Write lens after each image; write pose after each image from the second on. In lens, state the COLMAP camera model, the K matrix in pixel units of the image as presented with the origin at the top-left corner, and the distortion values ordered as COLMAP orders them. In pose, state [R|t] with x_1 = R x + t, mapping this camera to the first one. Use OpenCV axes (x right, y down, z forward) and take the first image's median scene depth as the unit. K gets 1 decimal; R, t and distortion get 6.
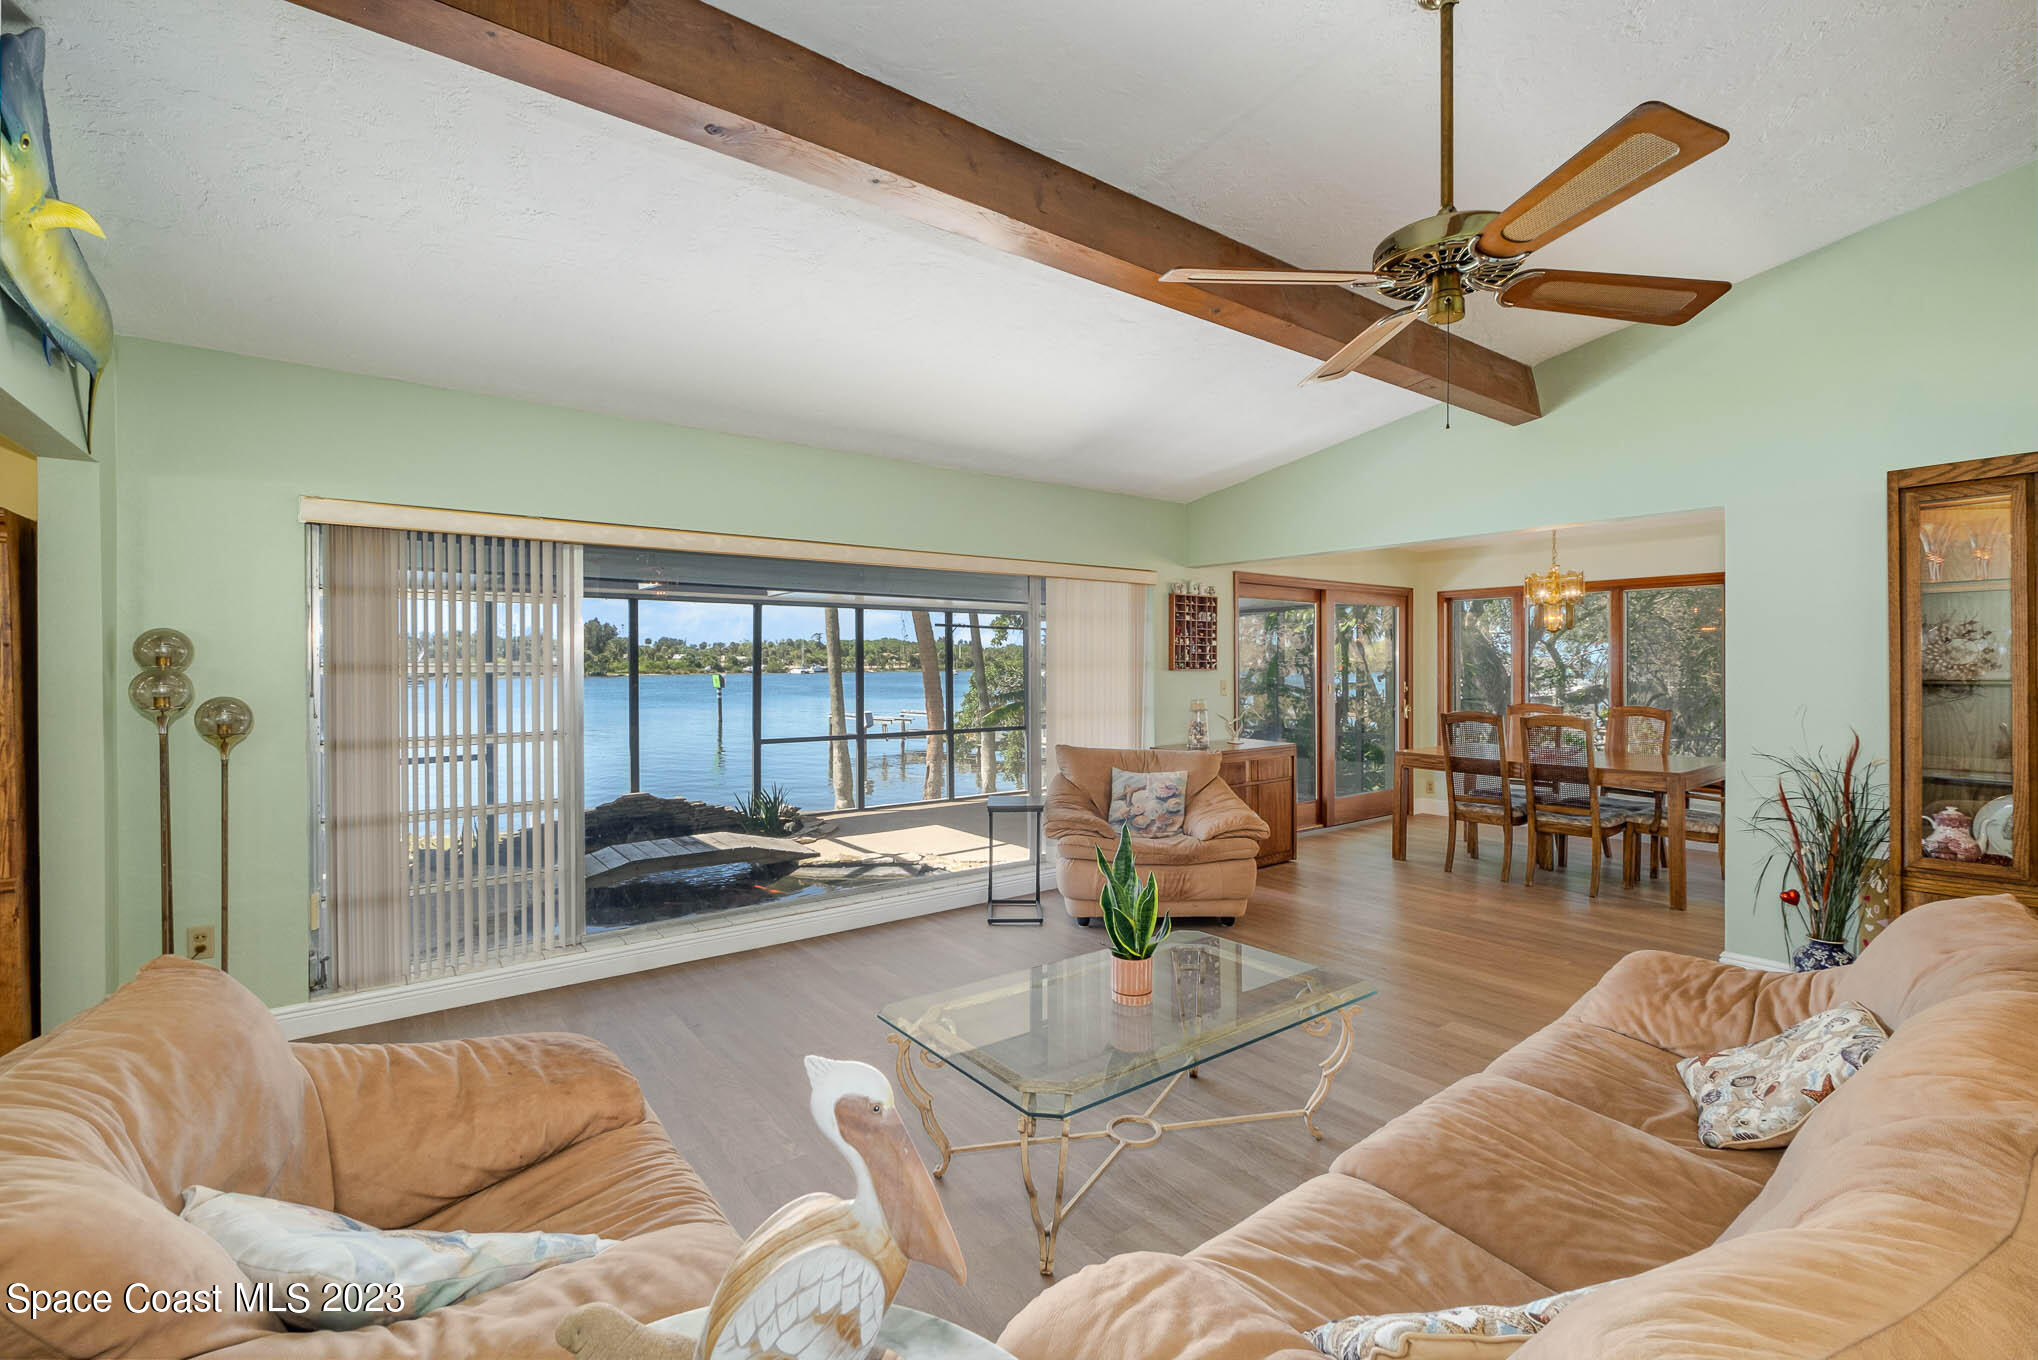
lens RADIAL K [[879.8, 0, 1010.5], [0, 879.8, 672.6], [0, 0, 1]] dist [-0.012596, 0.000801]
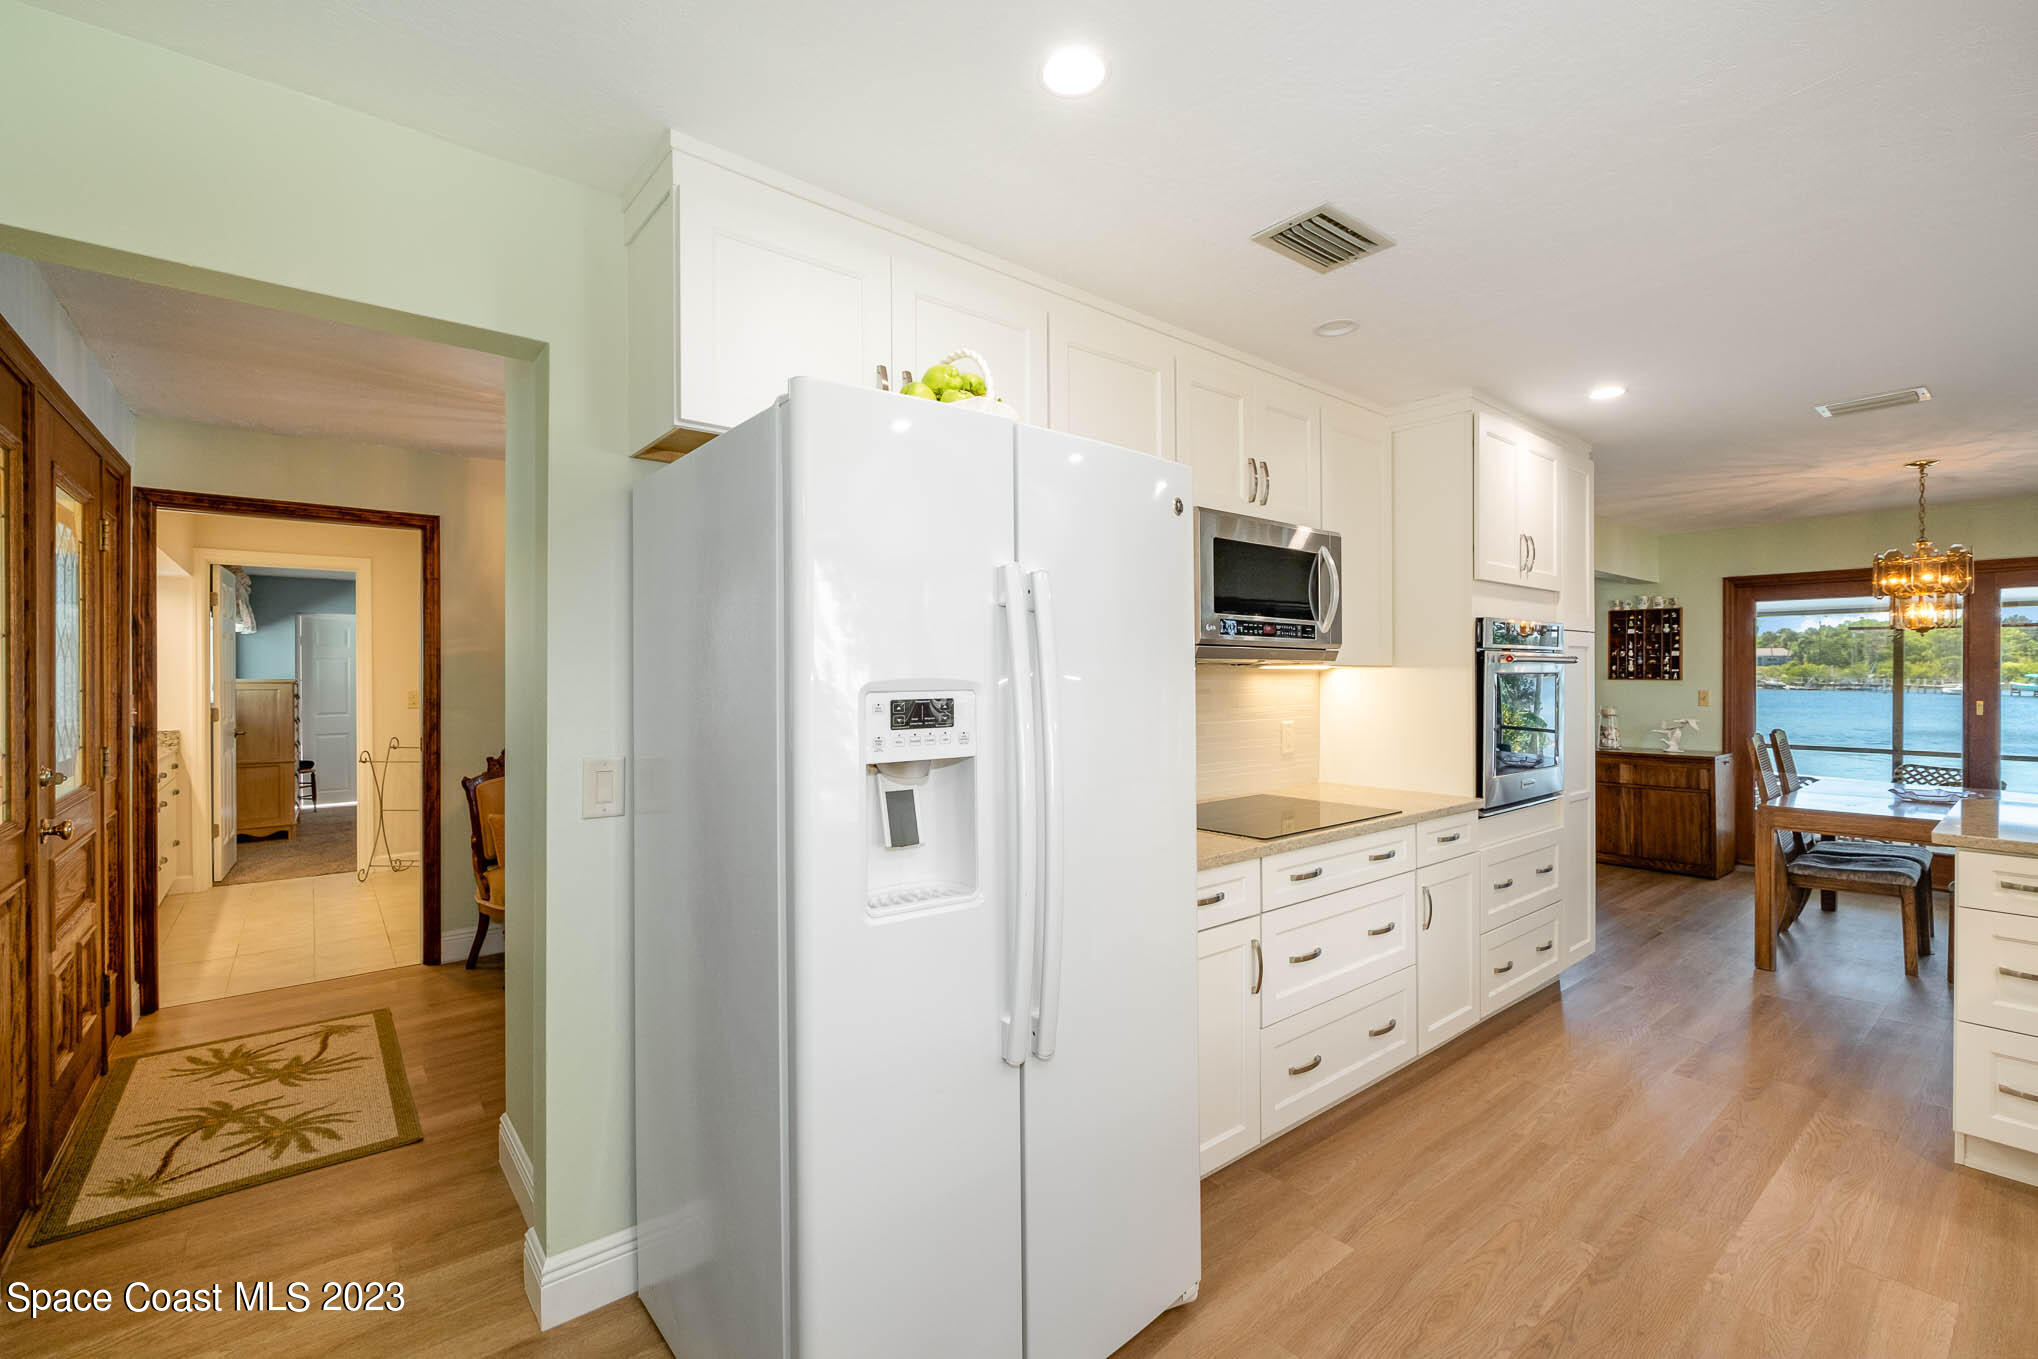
lens RADIAL K [[879.8, 0, 1008.0], [0, 879.8, 679.8], [0, 0, 1]] dist [-0.012596, 0.000801]
pose [[0.027352, 0.016239, -0.999494, 1.272132], [0.002284, 0.999864, 0.016308, -0.021645], [0.999623, -0.002729, 0.027311, 0.199573]]
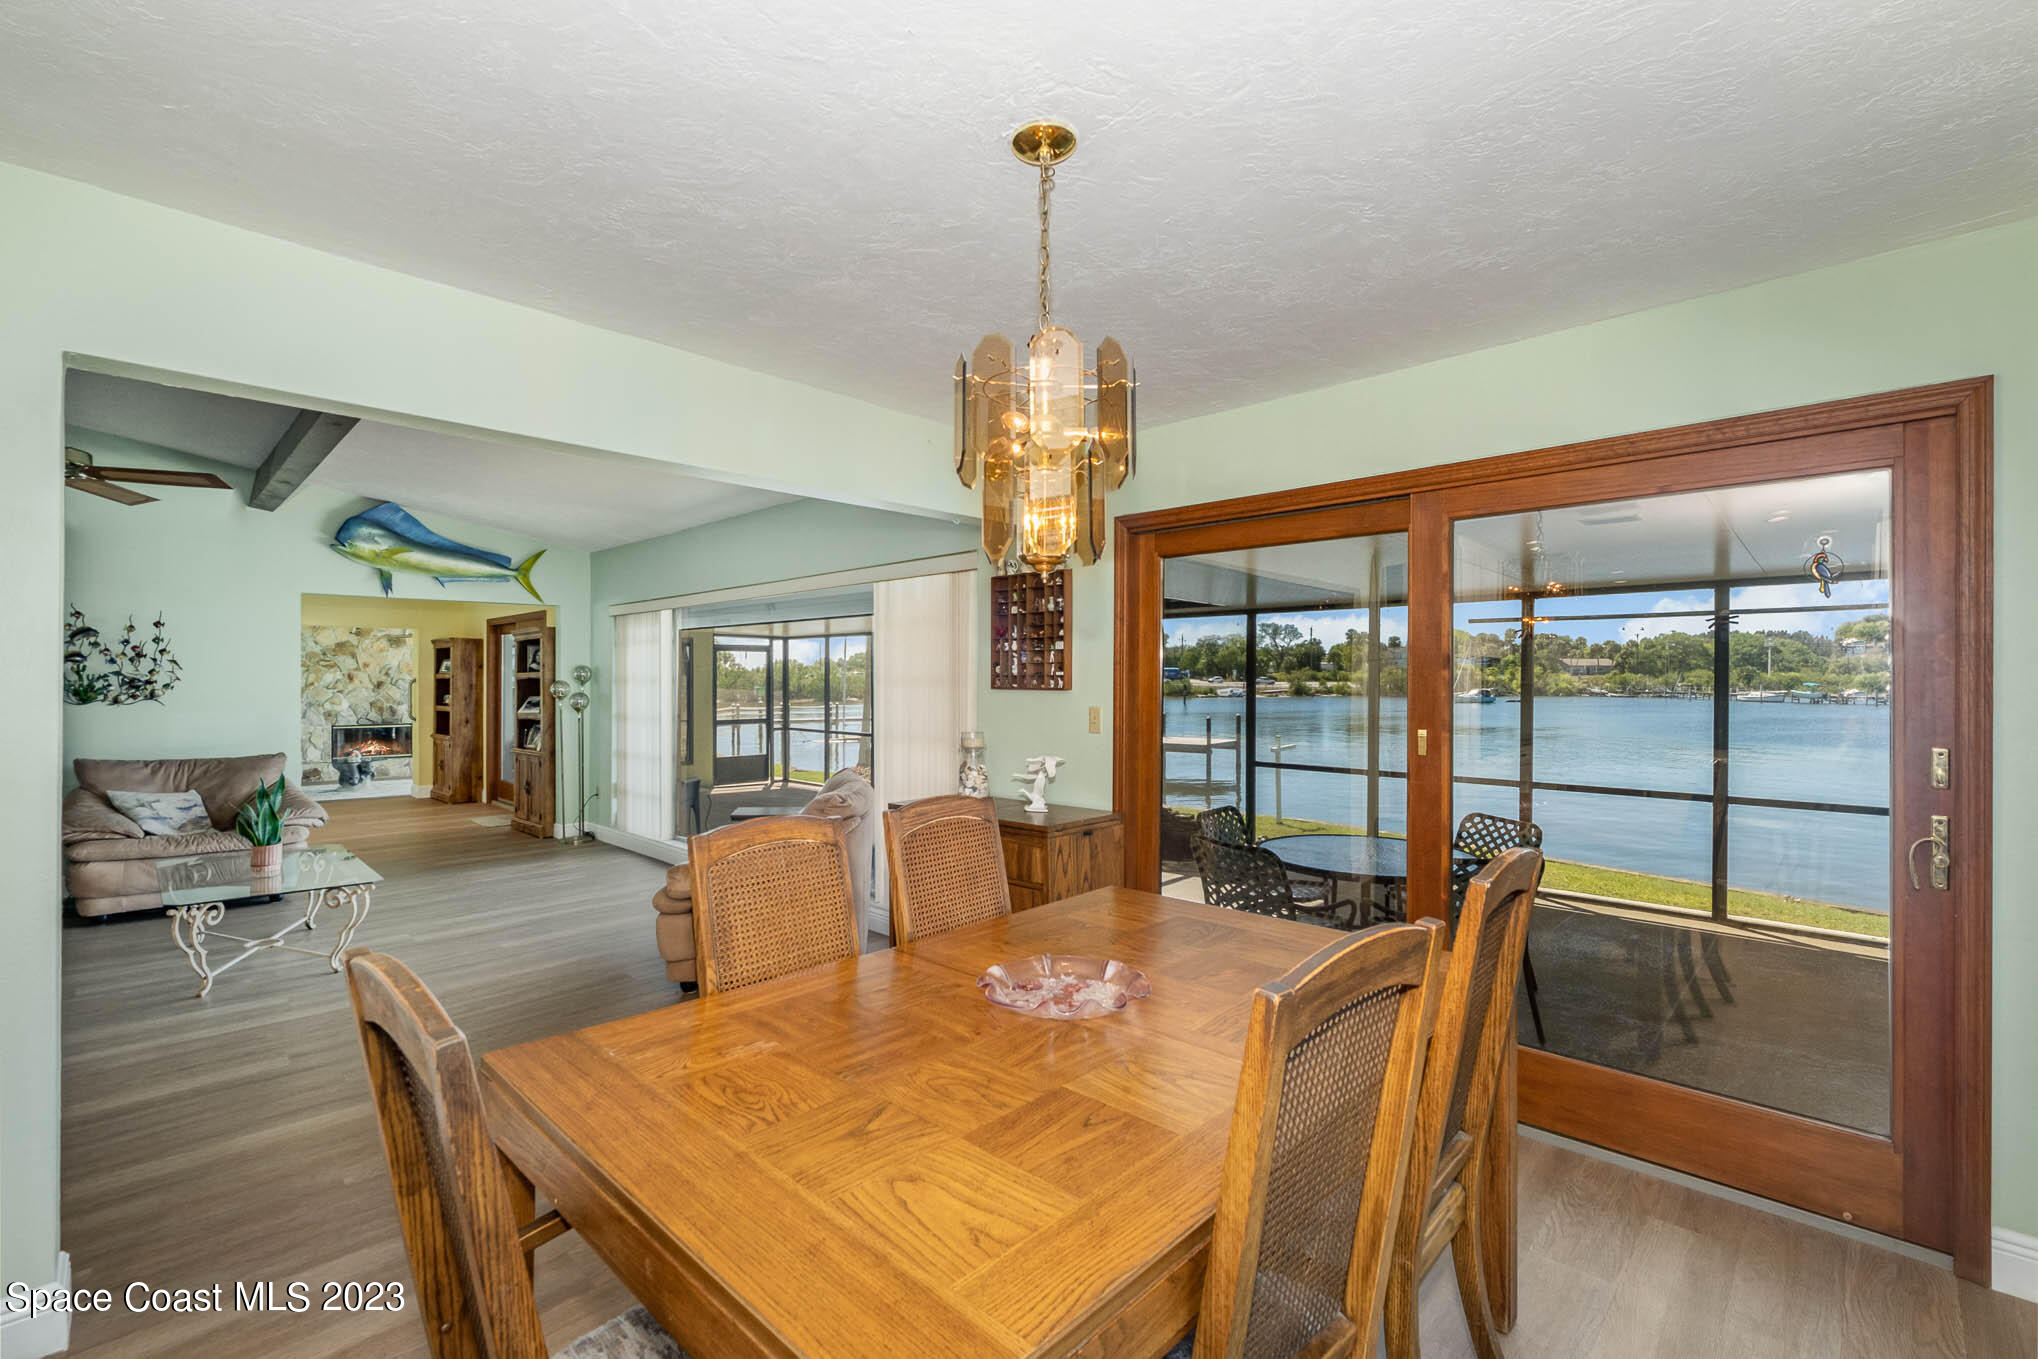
lens RADIAL K [[879.8, 0, 1021.7], [0, 879.8, 677.8], [0, 0, 1]] dist [-0.012596, 0.000801]
pose [[0.157805, 0.006852, -0.987446, 0.860784], [-0.002248, 0.999976, 0.006579, -0.015255], [0.987468, 0.001182, 0.157817, 0.906832]]
